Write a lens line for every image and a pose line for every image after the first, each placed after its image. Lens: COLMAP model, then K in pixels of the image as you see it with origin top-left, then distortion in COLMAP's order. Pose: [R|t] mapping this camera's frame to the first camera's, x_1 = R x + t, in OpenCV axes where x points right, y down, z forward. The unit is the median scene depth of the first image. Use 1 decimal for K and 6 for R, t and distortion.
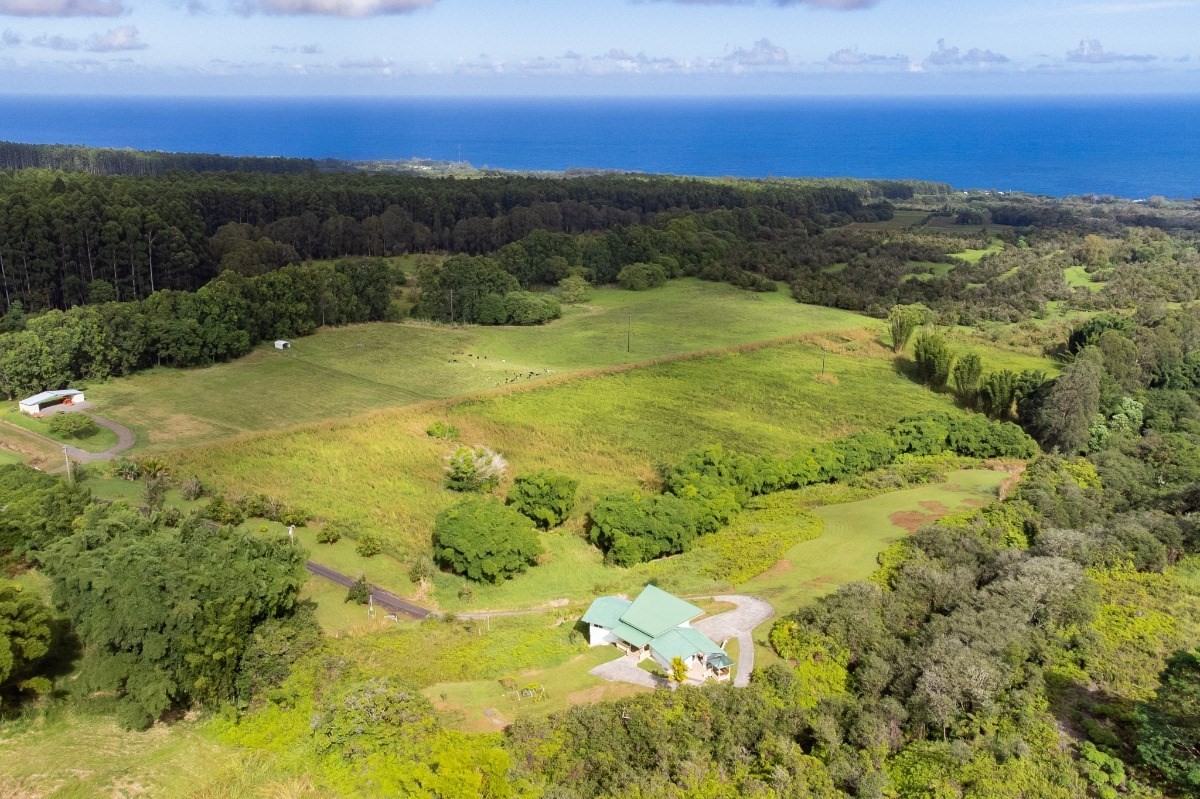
lens RADIAL K [[1042.5, 0, 626.7], [0, 1042.5, 403.1], [0, 0, 1]] dist [0.032376, -0.002727]
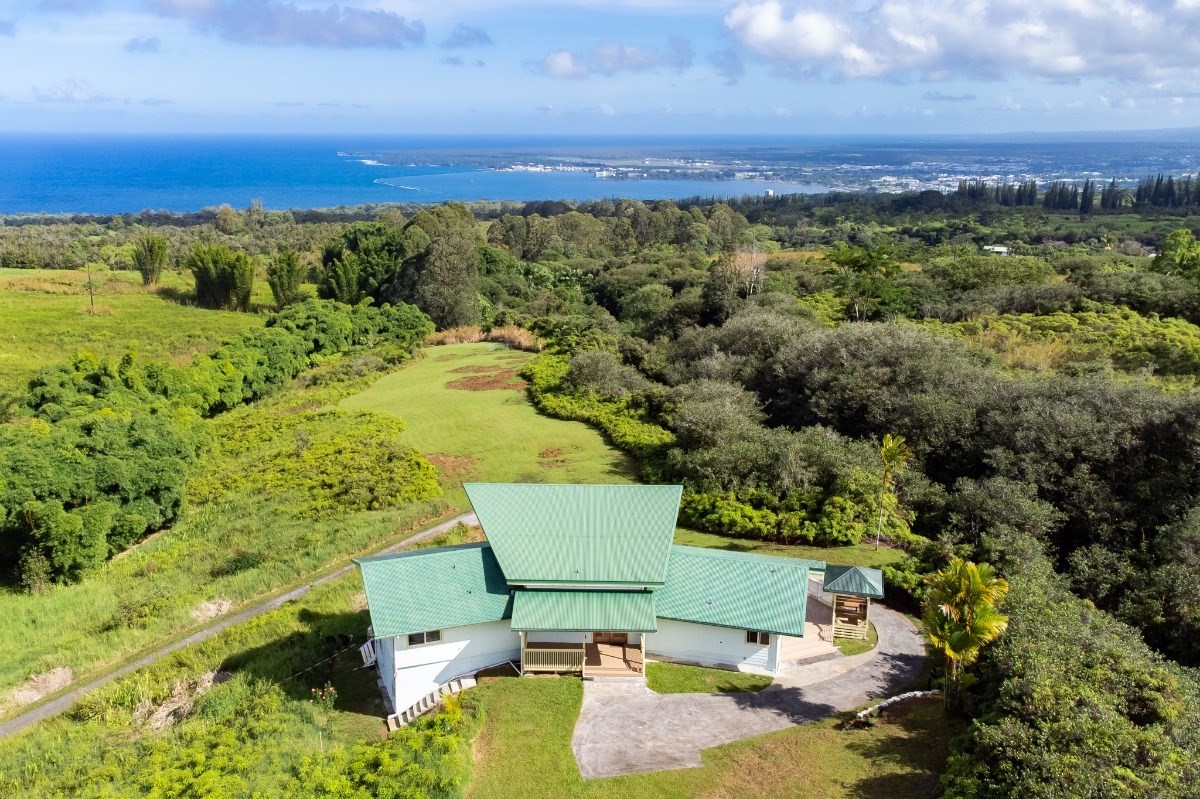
lens RADIAL K [[1039.8, 0, 539.0], [0, 1039.8, 398.1], [0, 0, 1]] dist [0.068989, -0.109413]
pose [[0.711537, -0.185621, 0.677688, -0.078915], [0.205868, 0.977223, 0.051513, 0.055755], [-0.671814, 0.102861, 0.733543, 0.304296]]
